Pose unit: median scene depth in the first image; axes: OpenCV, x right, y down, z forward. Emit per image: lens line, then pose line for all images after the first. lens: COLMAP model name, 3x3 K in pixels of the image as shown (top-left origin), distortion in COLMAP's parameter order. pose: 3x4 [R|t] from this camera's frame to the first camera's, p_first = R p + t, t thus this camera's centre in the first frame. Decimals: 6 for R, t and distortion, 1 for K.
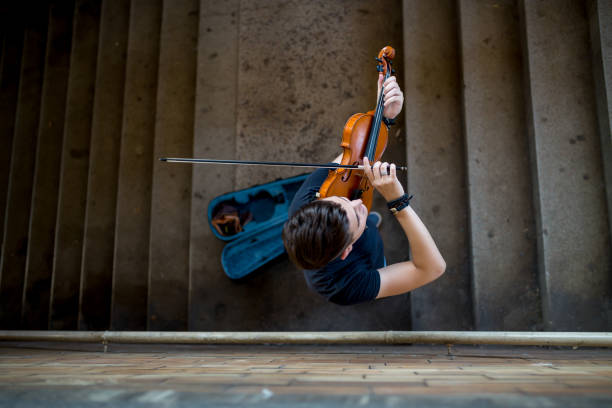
lens RADIAL K [[589.4, 0, 306.0], [0, 589.4, 204.0], [0, 0, 1]] dist [-0.066578, 0.110134]
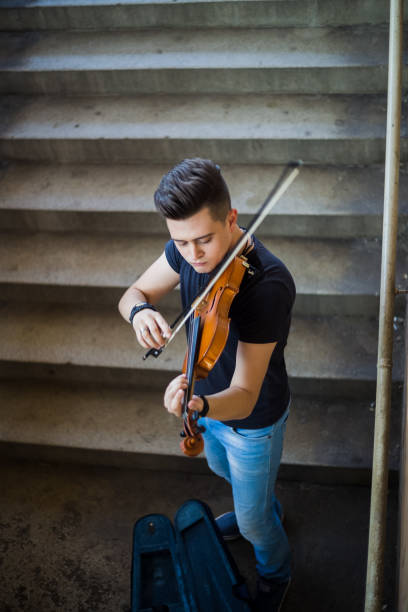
lens RADIAL K [[948.5, 0, 204.0], [0, 948.5, 306.0], [0, 0, 1]] dist [-0.098065, -0.058347]
pose [[0.174198, -0.665609, 0.725686, -0.494615], [0.980603, 0.184497, -0.066166, 0.038596], [-0.089846, 0.723136, 0.684837, 0.065441]]
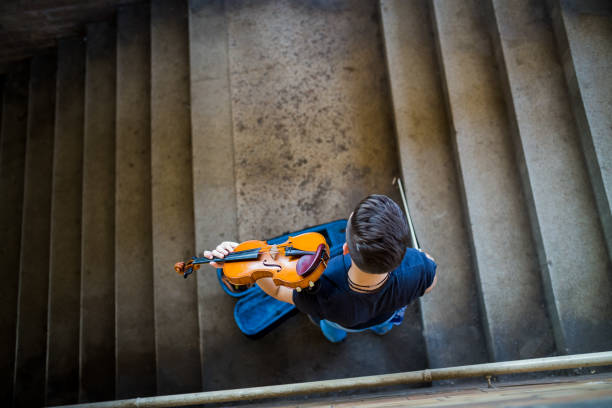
lens RADIAL K [[589.4, 0, 306.0], [0, 589.4, 204.0], [0, 0, 1]] dist [-0.066578, 0.110134]
pose [[0.994235, -0.068516, 0.082473, -0.084600], [0.076460, 0.992307, -0.097367, 0.008942], [-0.075167, 0.103111, 0.991826, -0.016275]]
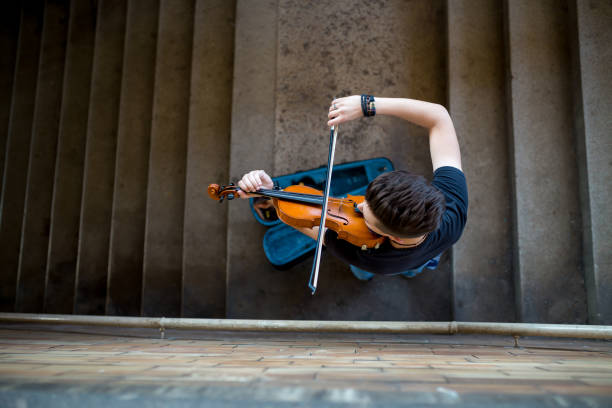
lens RADIAL K [[589.4, 0, 306.0], [0, 589.4, 204.0], [0, 0, 1]] dist [-0.066578, 0.110134]
pose [[0.999442, 0.020086, 0.026677, -0.091146], [-0.020840, 0.999382, 0.028306, -0.005170], [-0.026092, -0.028846, 0.999243, 0.006539]]
